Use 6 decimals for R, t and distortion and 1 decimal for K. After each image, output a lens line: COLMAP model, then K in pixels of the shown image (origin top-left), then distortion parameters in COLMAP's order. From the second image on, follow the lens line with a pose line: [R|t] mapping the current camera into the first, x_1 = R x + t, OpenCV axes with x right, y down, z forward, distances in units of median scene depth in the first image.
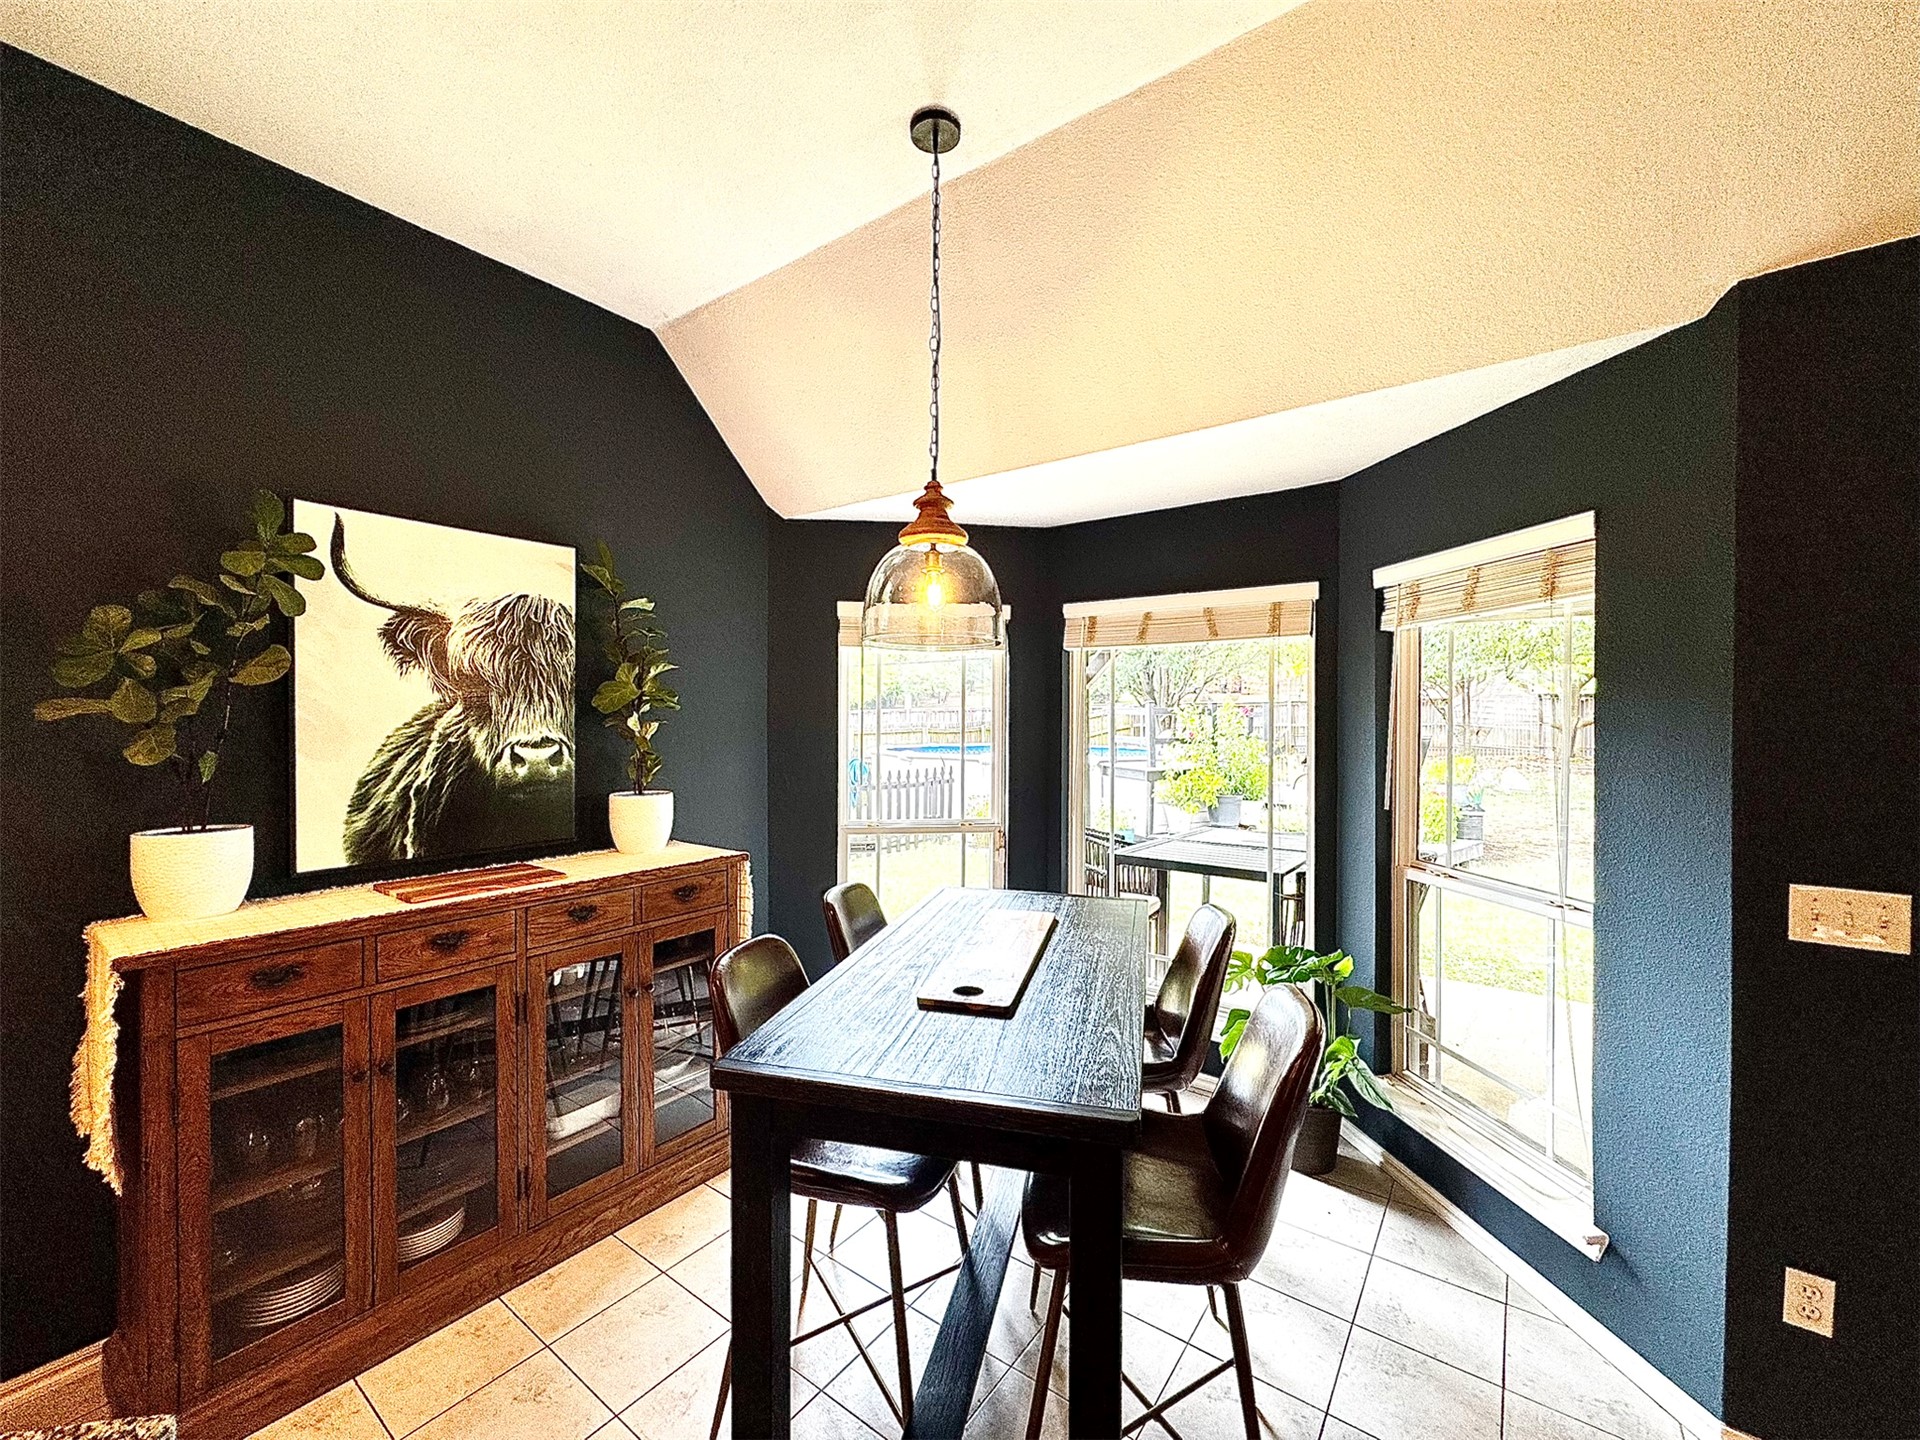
lens RADIAL K [[767.8, 0, 960.8], [0, 767.8, 722.4], [0, 0, 1]] dist [-0.002478, -0.000214]
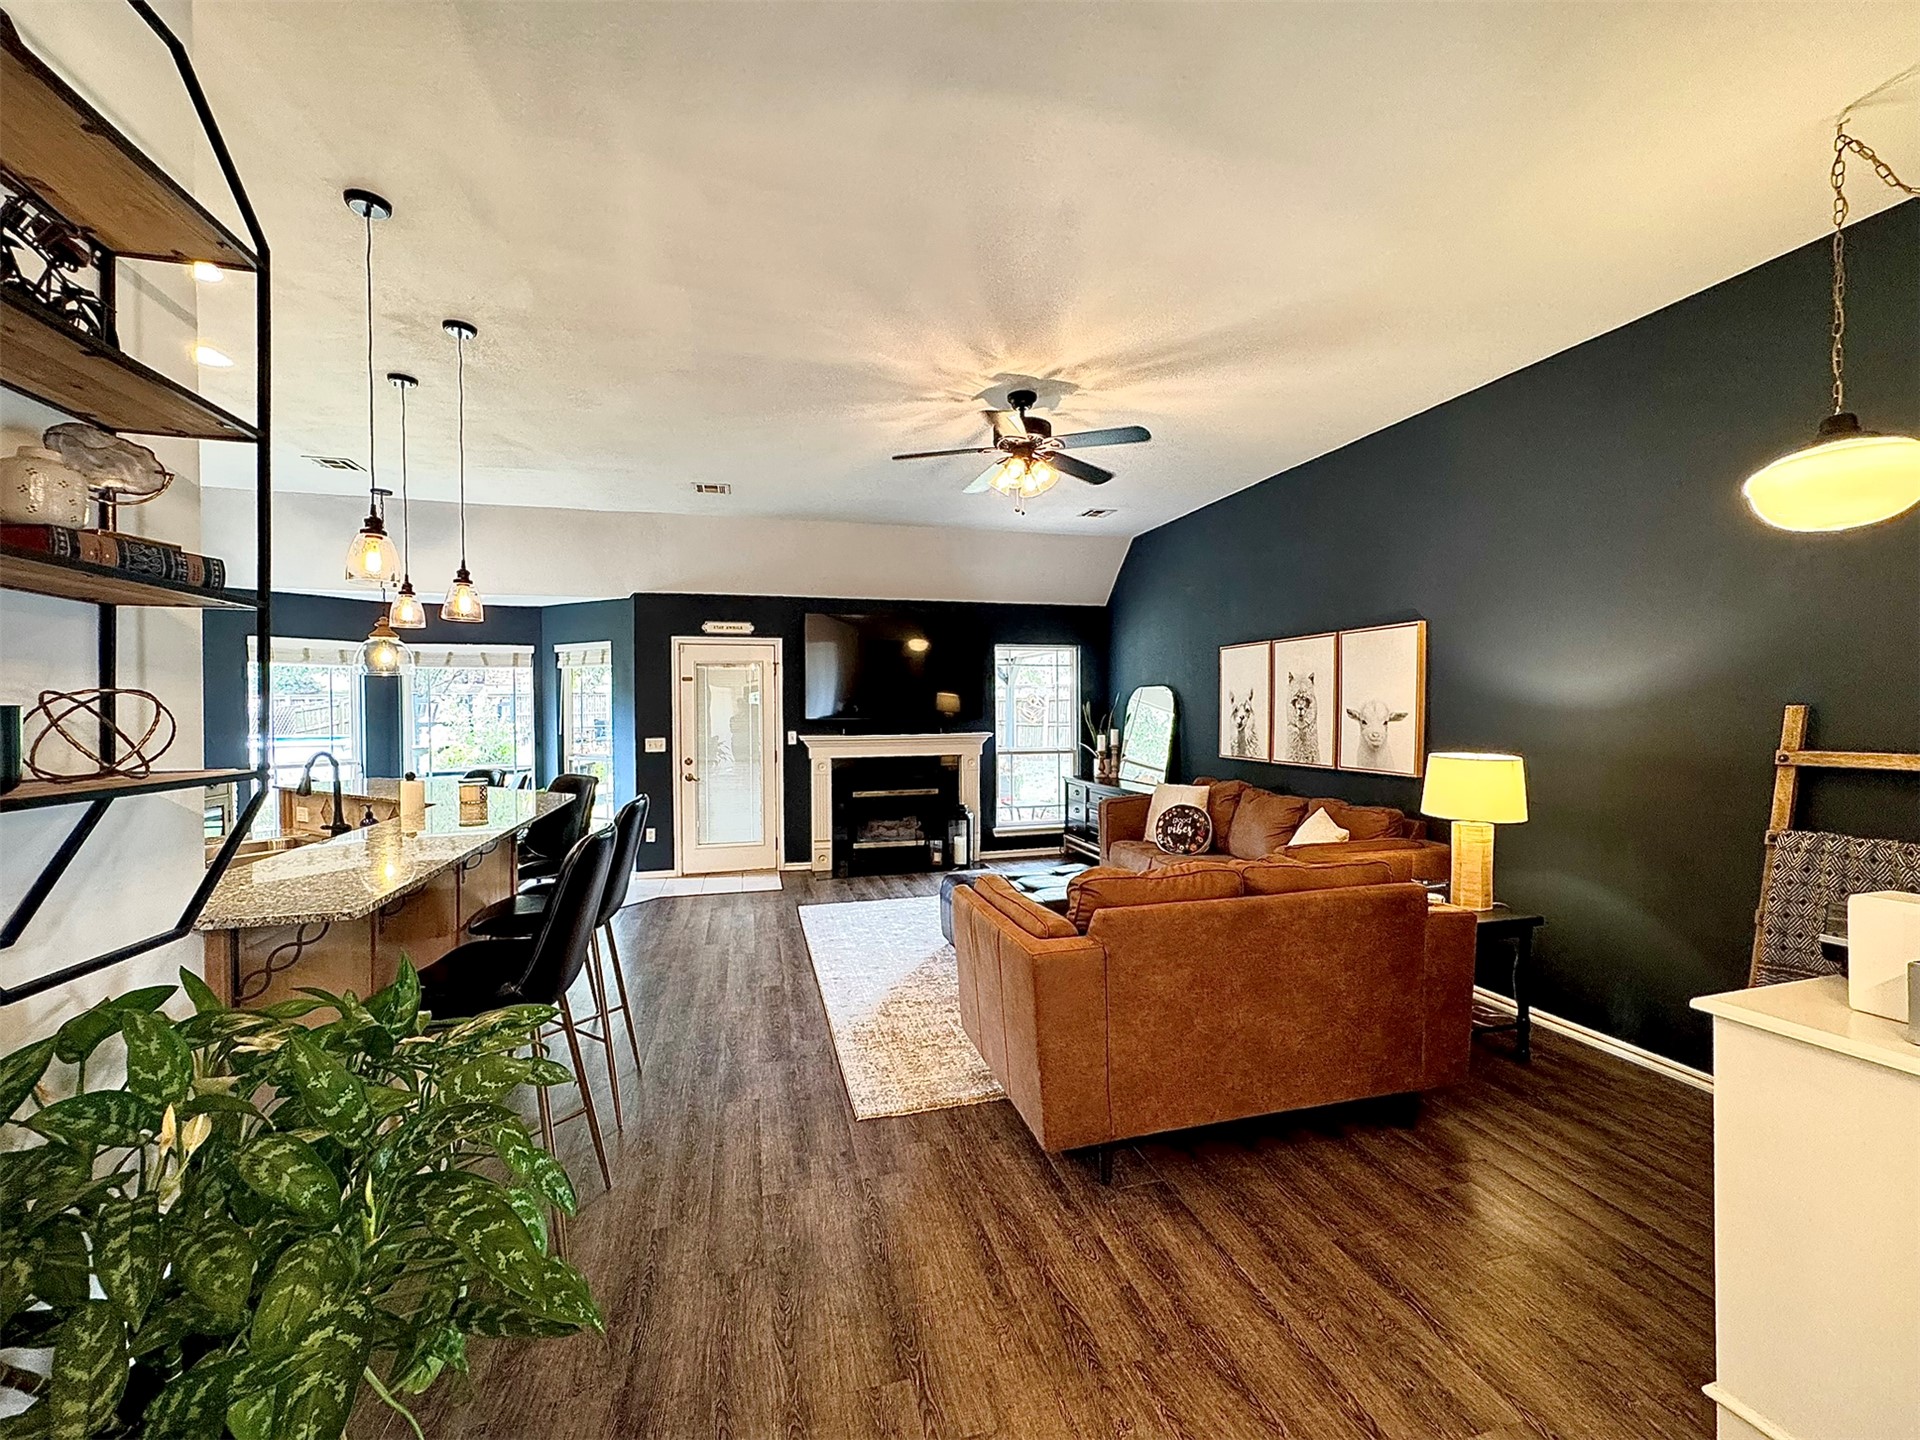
lens RADIAL K [[767.8, 0, 958.3], [0, 767.8, 724.3], [0, 0, 1]] dist [-0.002478, -0.000214]
pose [[0.618221, -0.026218, 0.785567, -0.786349], [0.015171, 0.999655, 0.021424, 0.044877], [-0.785858, -0.001326, 0.618405, -1.985887]]
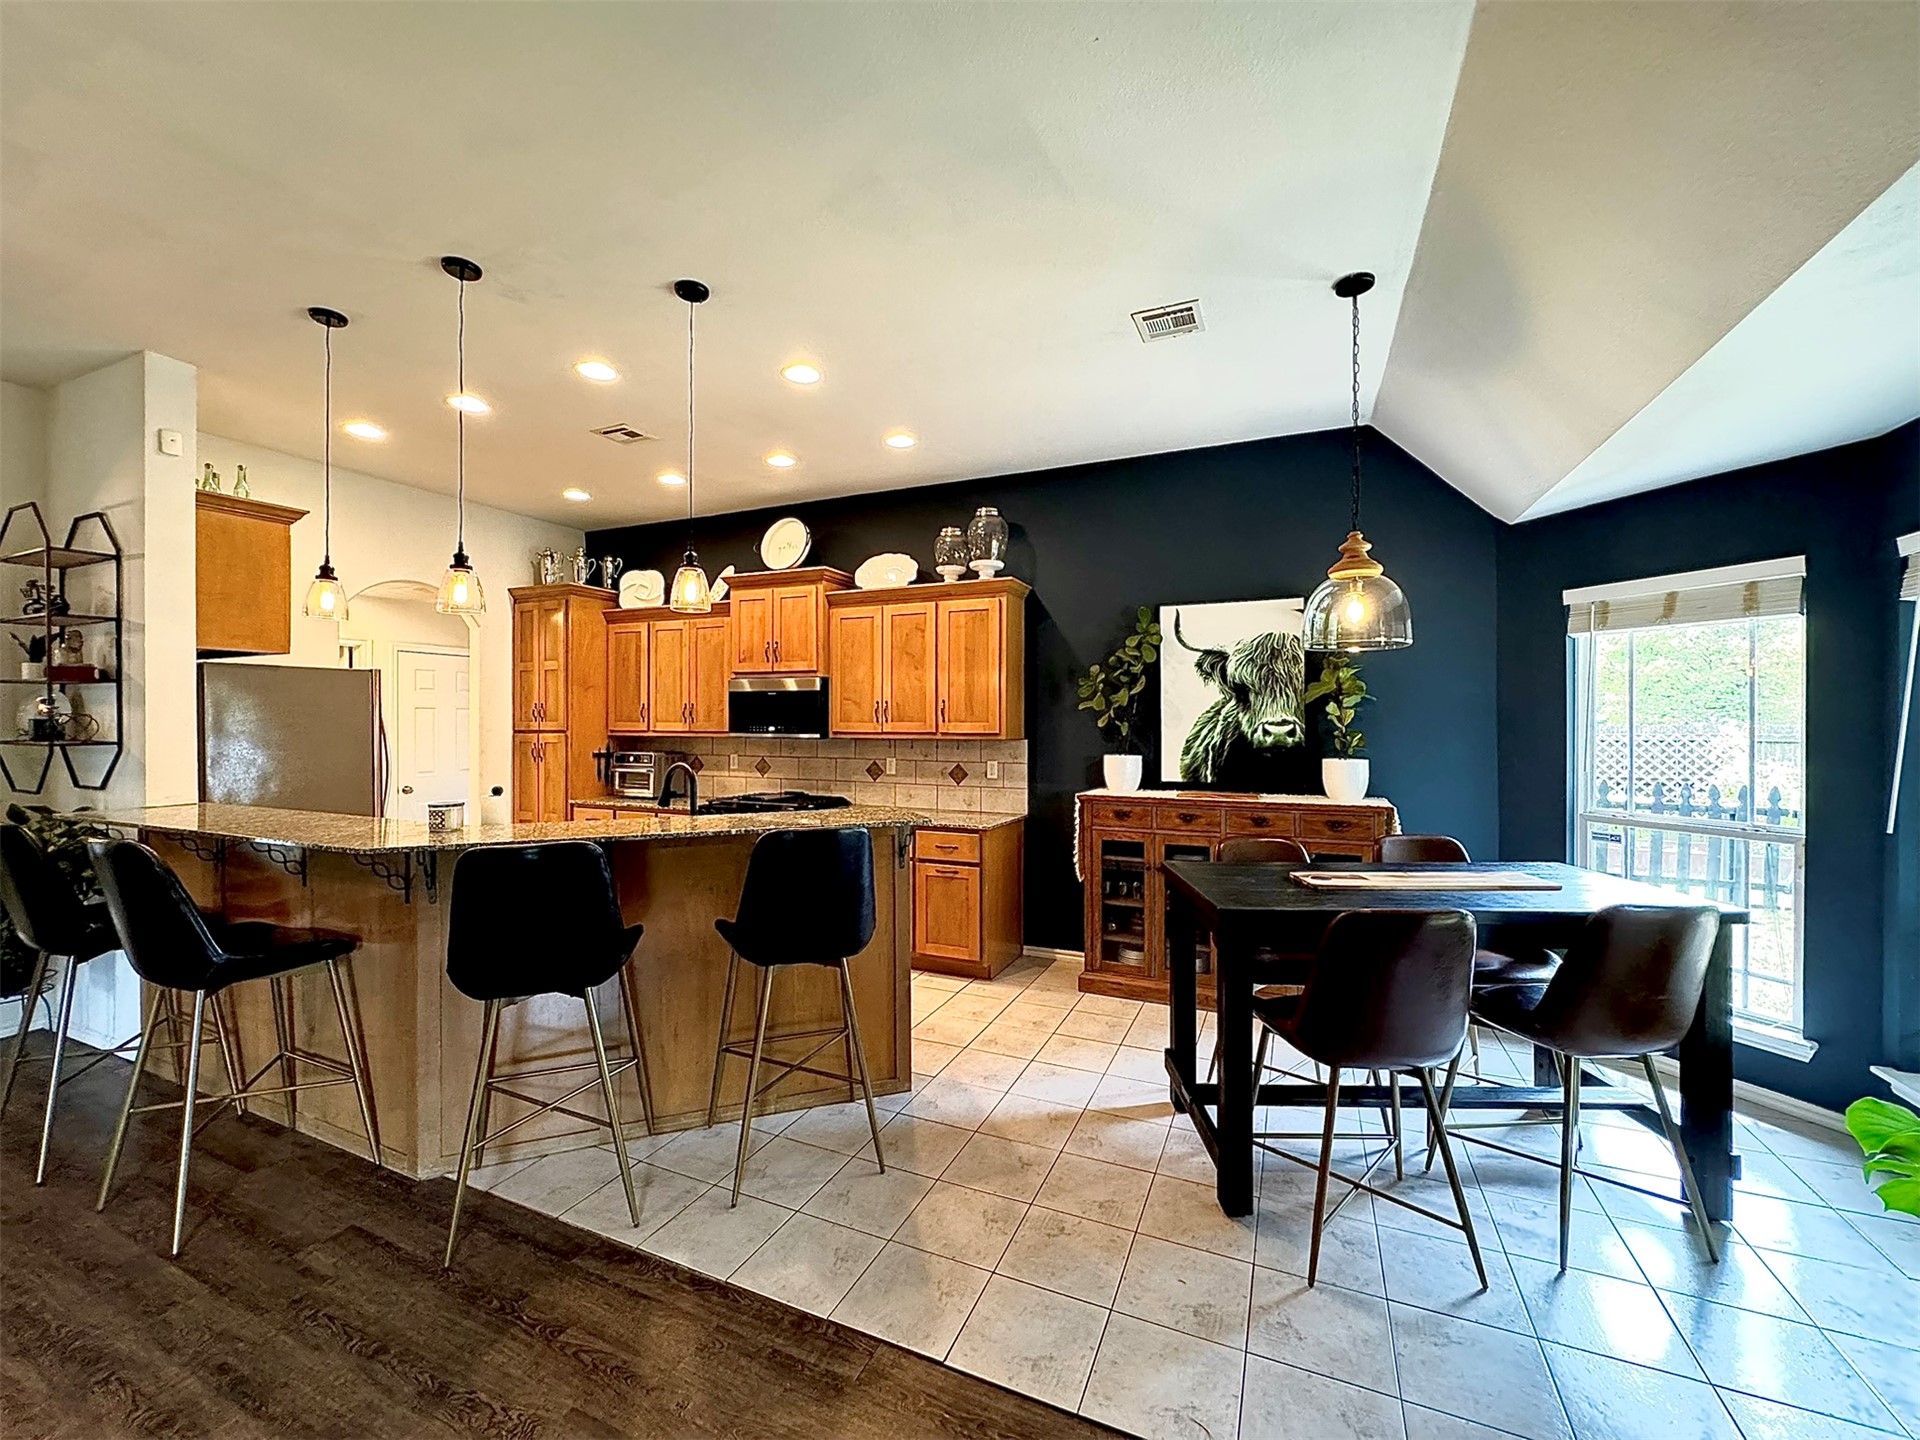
lens RADIAL K [[767.8, 0, 955.4], [0, 767.8, 721.4], [0, 0, 1]] dist [-0.002478, -0.000214]
pose [[0.211938, -0.005017, -0.977270, 0.979011], [-0.005616, 0.999964, -0.006351, 0.041734], [0.977267, 0.006834, 0.211902, -0.014924]]
